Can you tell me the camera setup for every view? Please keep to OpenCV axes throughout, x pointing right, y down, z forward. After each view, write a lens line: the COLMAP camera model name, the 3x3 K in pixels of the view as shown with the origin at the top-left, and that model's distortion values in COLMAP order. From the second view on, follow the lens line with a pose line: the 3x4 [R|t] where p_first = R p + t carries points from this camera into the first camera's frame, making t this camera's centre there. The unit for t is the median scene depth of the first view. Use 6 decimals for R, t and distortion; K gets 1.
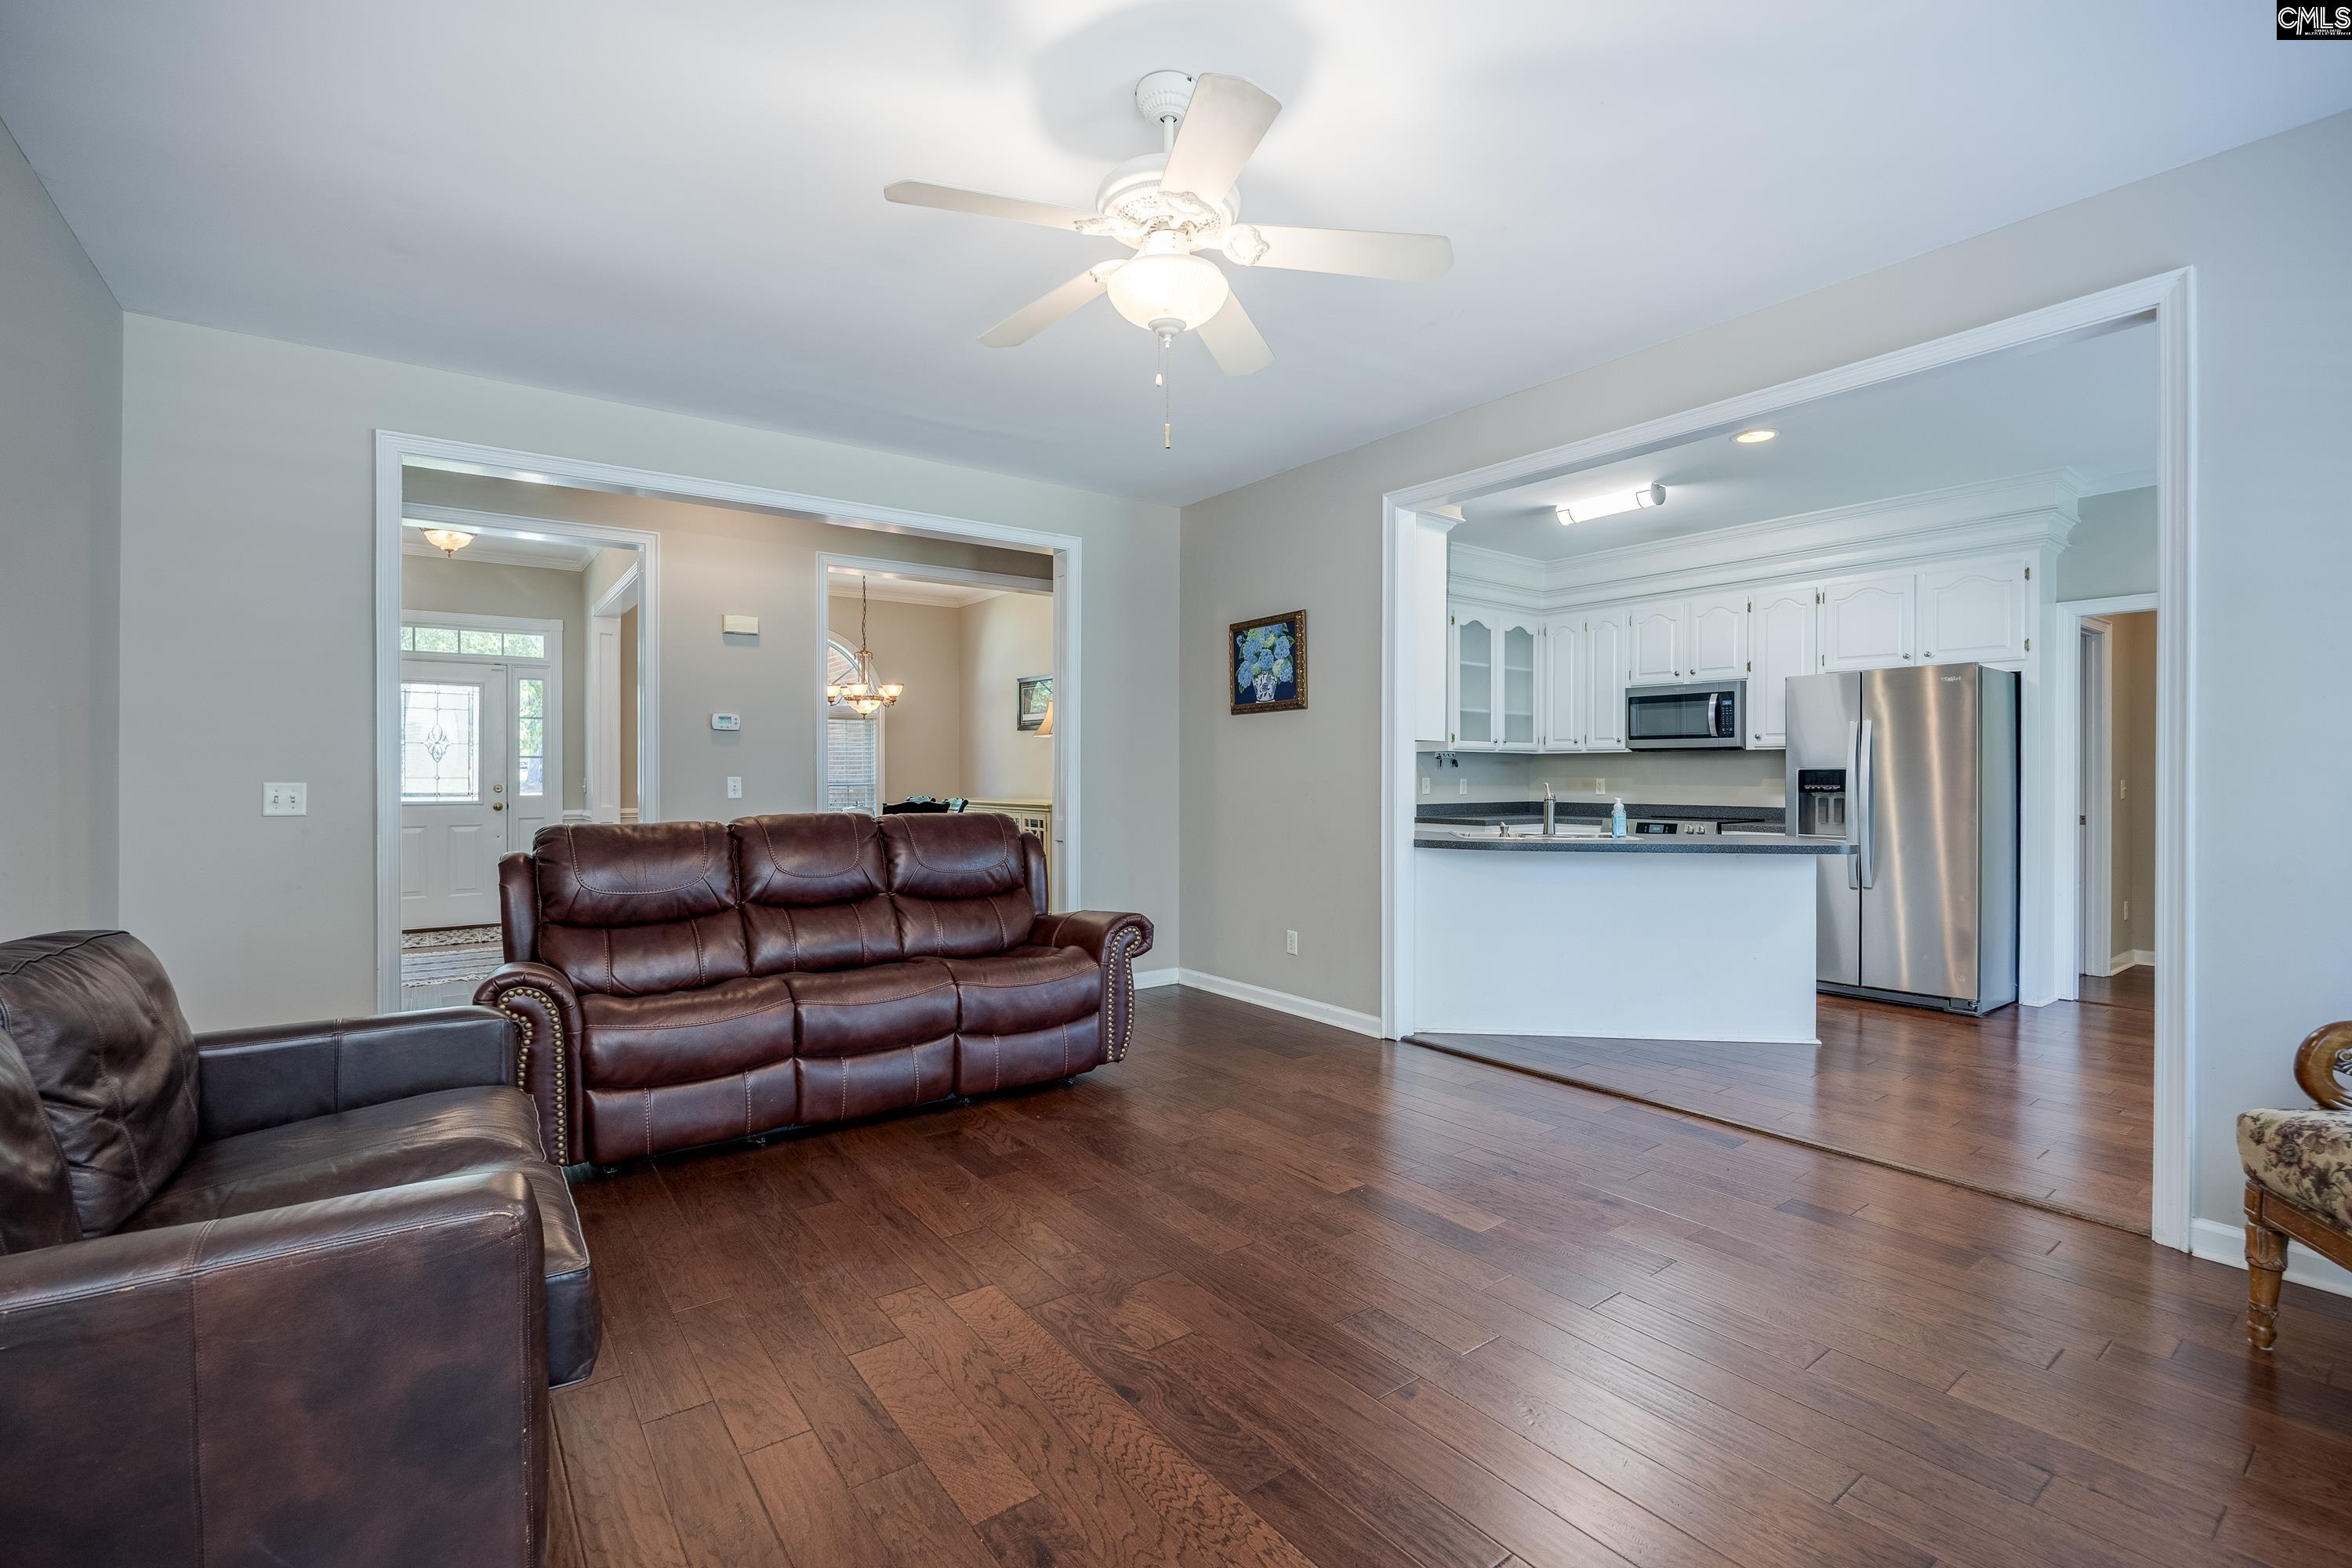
lens RADIAL K [[1046.1, 0, 1194.5], [0, 1046.1, 781.8], [0, 0, 1]] dist [-0.001859, -0.000215]
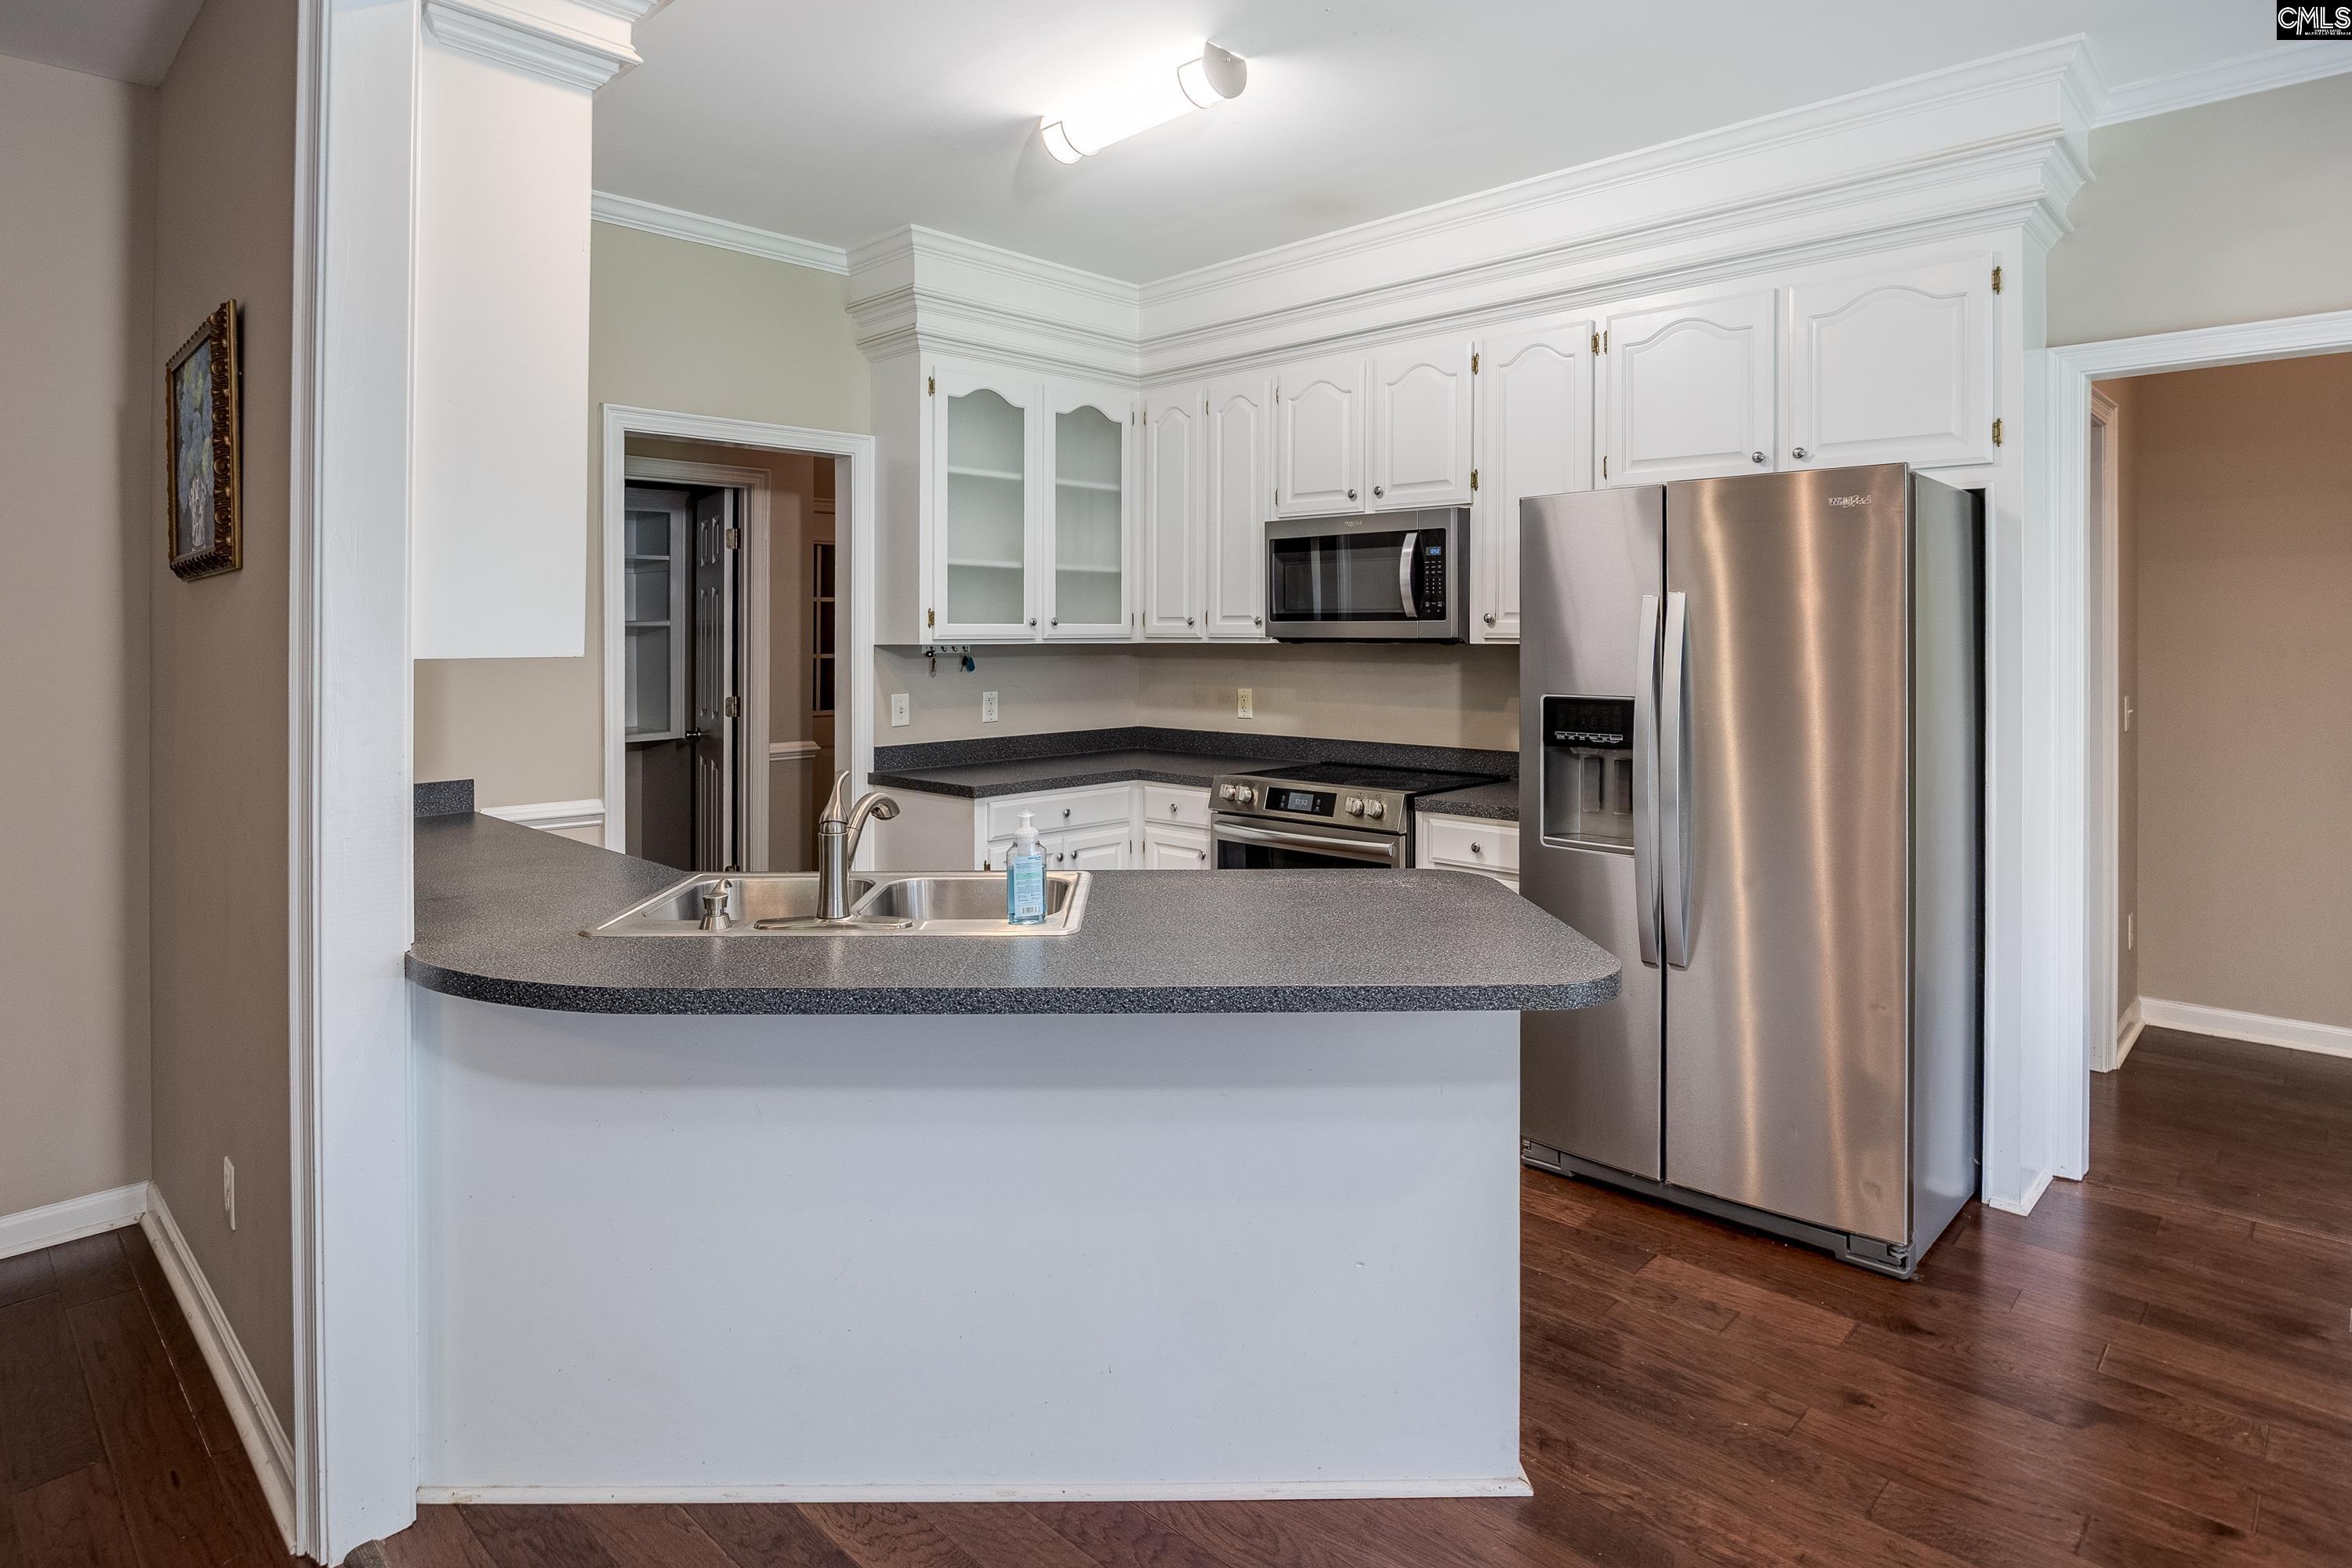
lens RADIAL K [[1271.8, 0, 1130.7], [0, 1271.8, 640.3], [0, 0, 1]] dist [-0.001189, -0.000194]
pose [[0.992033, -0.004664, 0.125888, 0.285348], [0.004600, 0.999989, 0.000797, -0.033460], [-0.125891, -0.000212, 0.992044, 0.406096]]
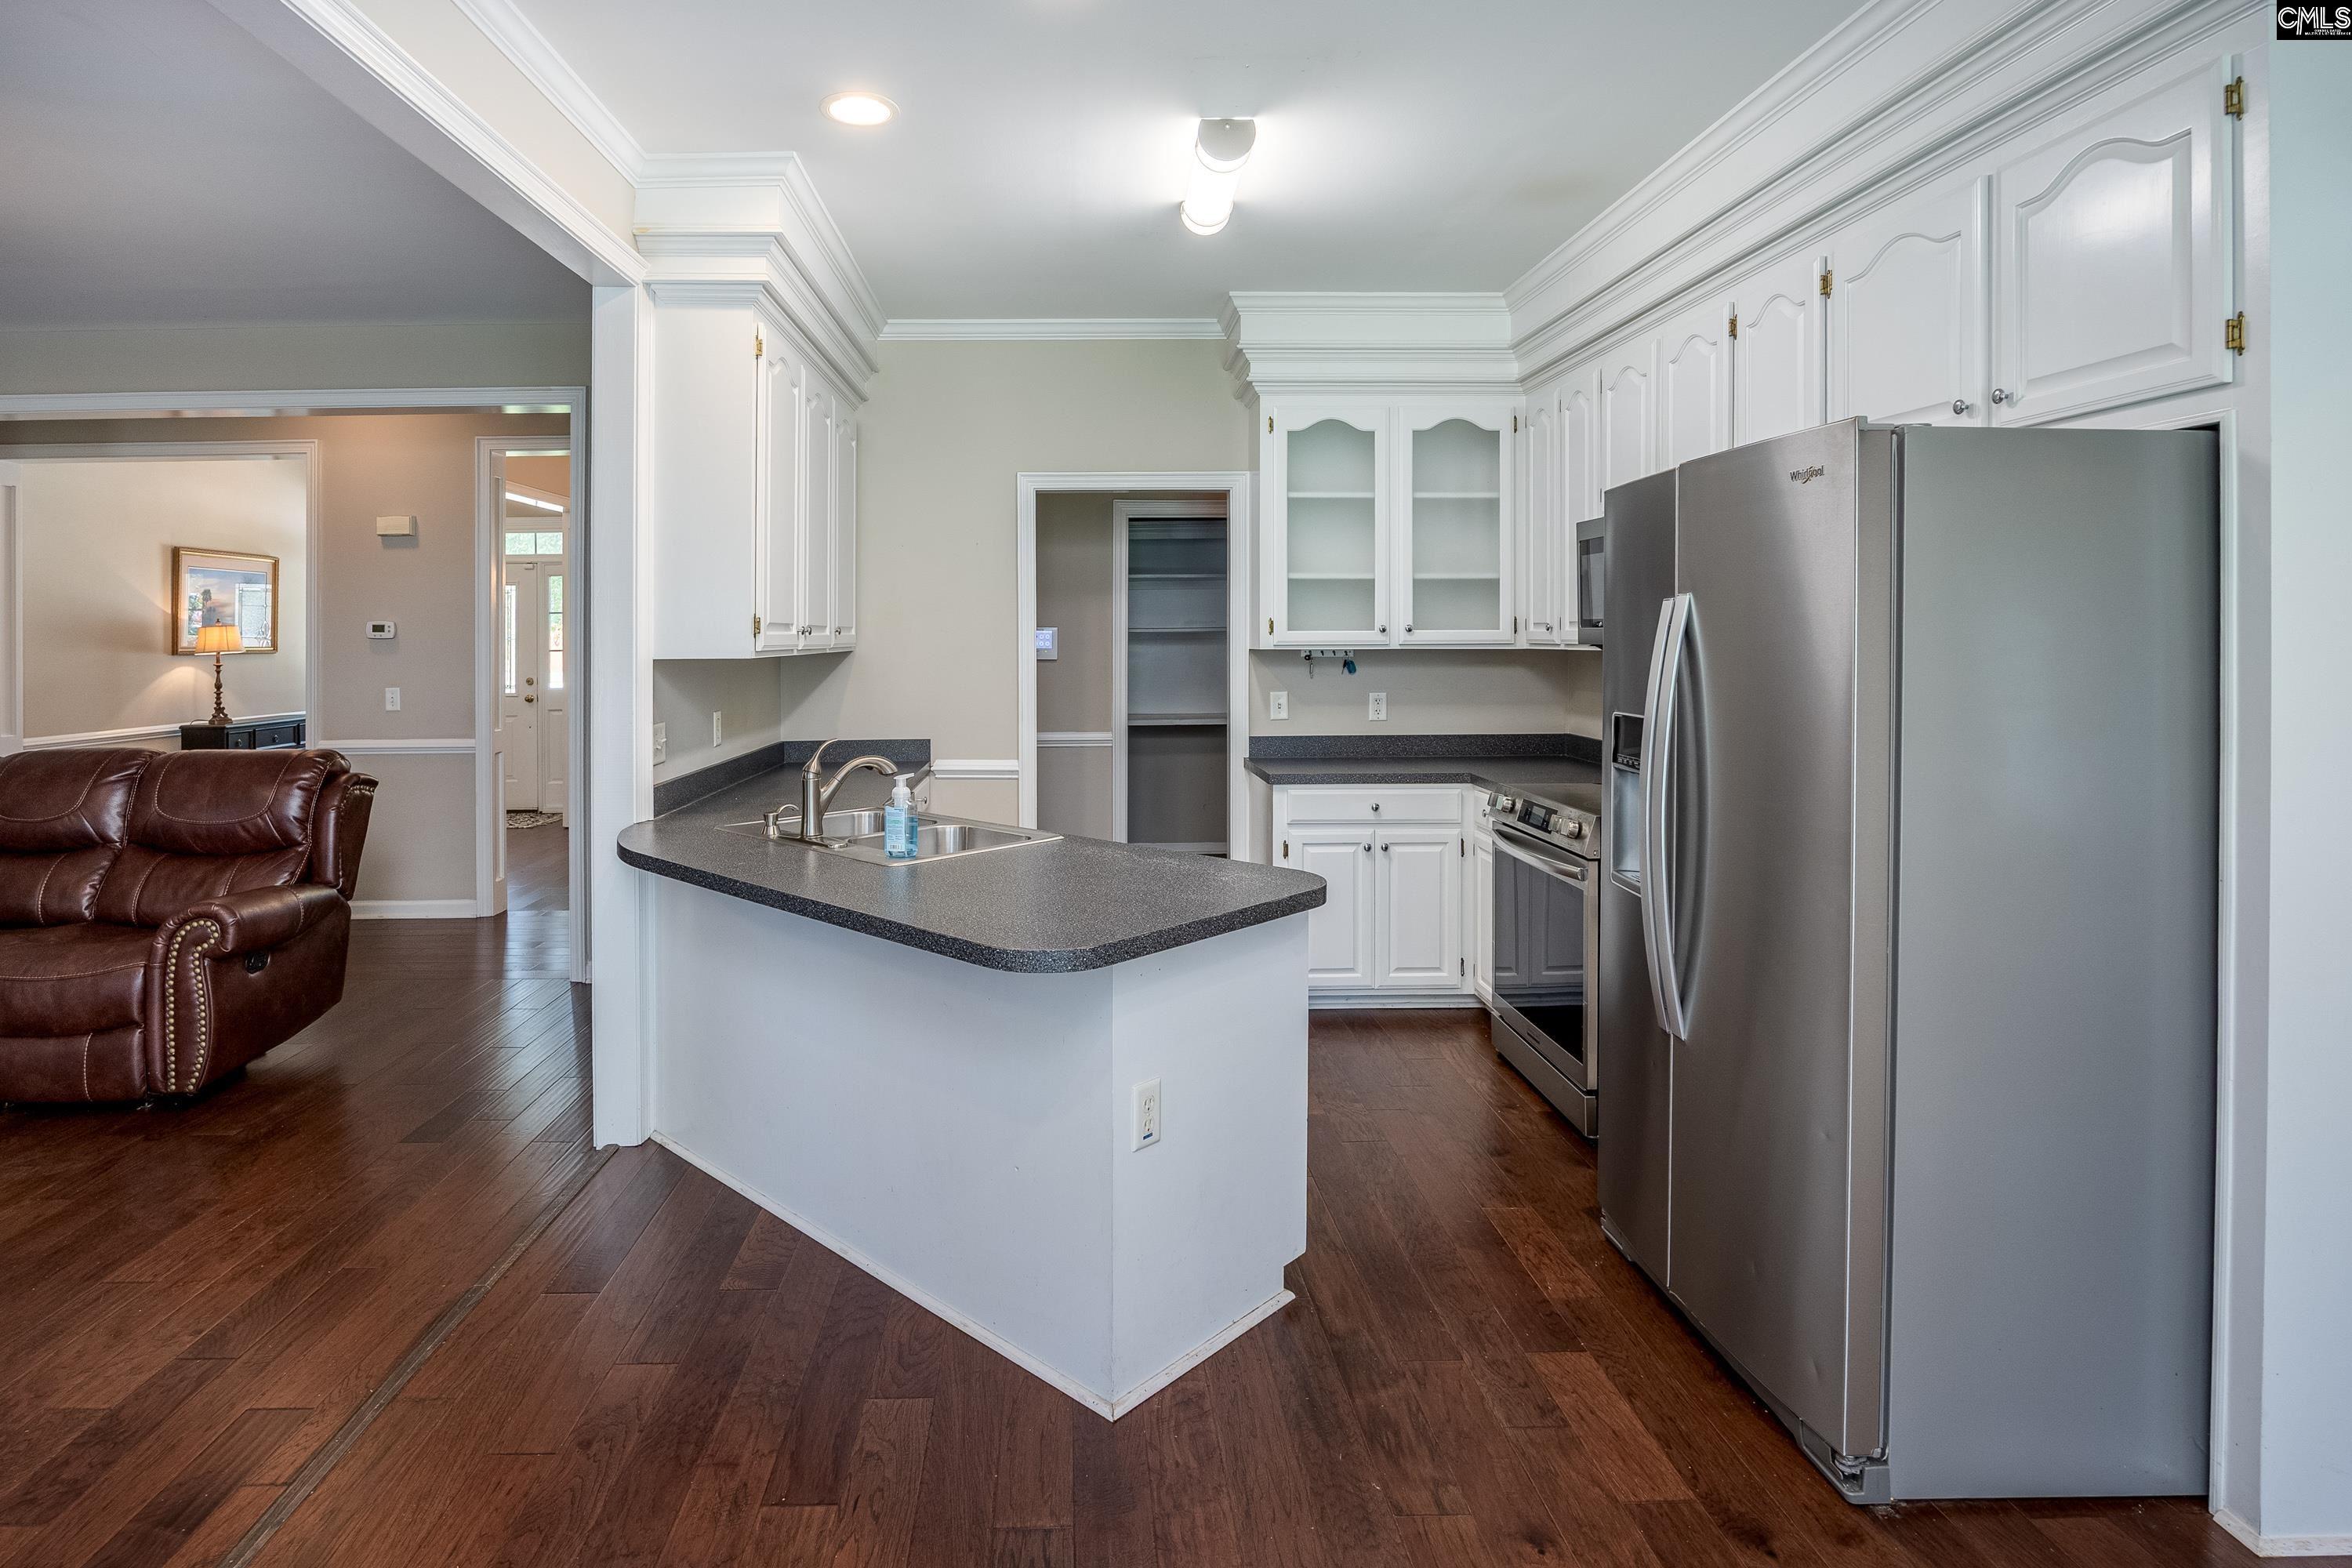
lens RADIAL K [[1228.9, 0, 1166.4], [0, 1228.9, 641.4], [0, 0, 1]] dist [-0.023323, 0.000463]
pose [[0.798517, -0.002425, -0.601967, 0.660894], [0.003103, 0.999995, 0.000088, -0.036183], [0.601964, -0.001939, 0.798521, 0.450290]]
